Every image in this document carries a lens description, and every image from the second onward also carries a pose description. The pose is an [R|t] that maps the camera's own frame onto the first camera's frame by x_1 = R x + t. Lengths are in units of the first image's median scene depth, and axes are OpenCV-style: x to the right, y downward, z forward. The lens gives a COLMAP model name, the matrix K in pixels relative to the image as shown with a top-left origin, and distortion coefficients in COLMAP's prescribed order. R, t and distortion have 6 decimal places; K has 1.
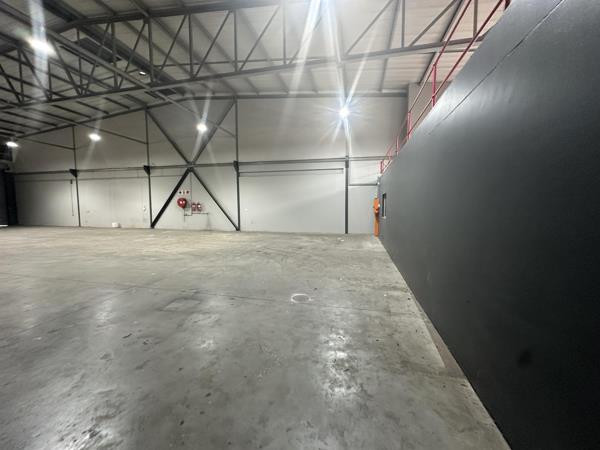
lens RADIAL K [[239.6, 0, 299.4], [0, 239.6, 224.9], [0, 0, 1]] dist [-0.004107, 0.000592]
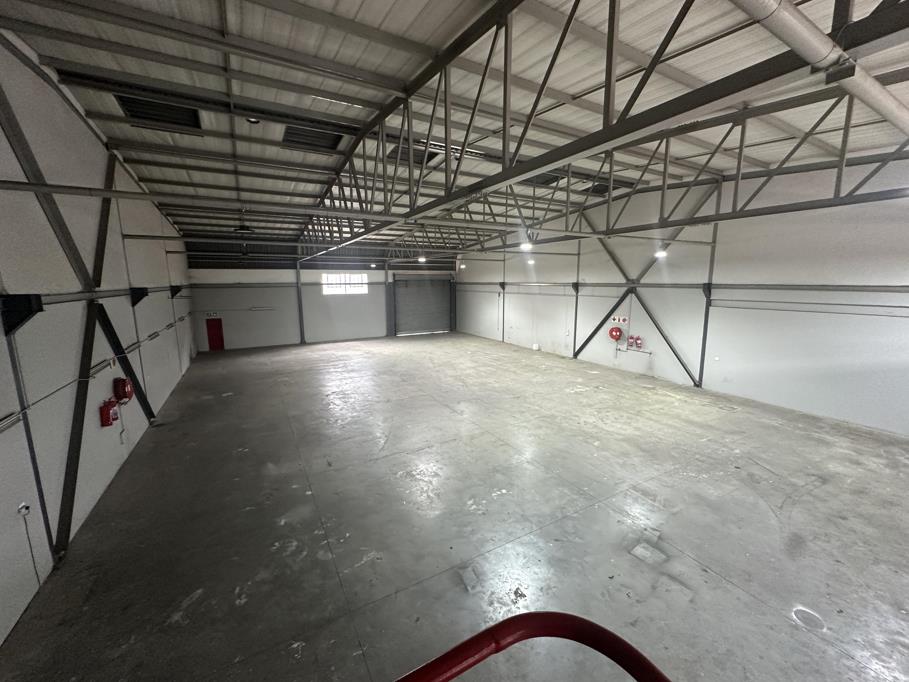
lens RADIAL K [[363.0, 0, 453.6], [0, 363.0, 340.9], [0, 0, 1]] dist [-0.004107, 0.000592]
pose [[0.683452, 0.115536, -0.720795, -0.011050], [-0.050898, 0.992535, 0.110833, -0.173274], [0.728219, -0.039062, 0.684230, -0.158846]]
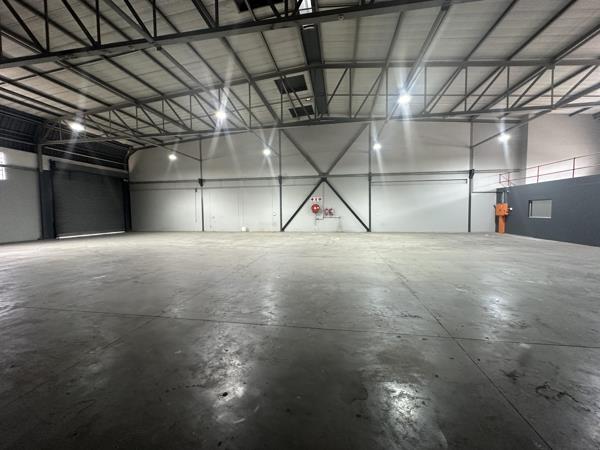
lens RADIAL K [[239.6, 0, 299.4], [0, 239.6, 224.9], [0, 0, 1]] dist [-0.004107, 0.000592]
pose [[0.997467, -0.015065, 0.069515, -0.656507], [0.016444, 0.999678, -0.019308, 0.007693], [-0.069202, 0.020403, 0.997394, -0.139298]]
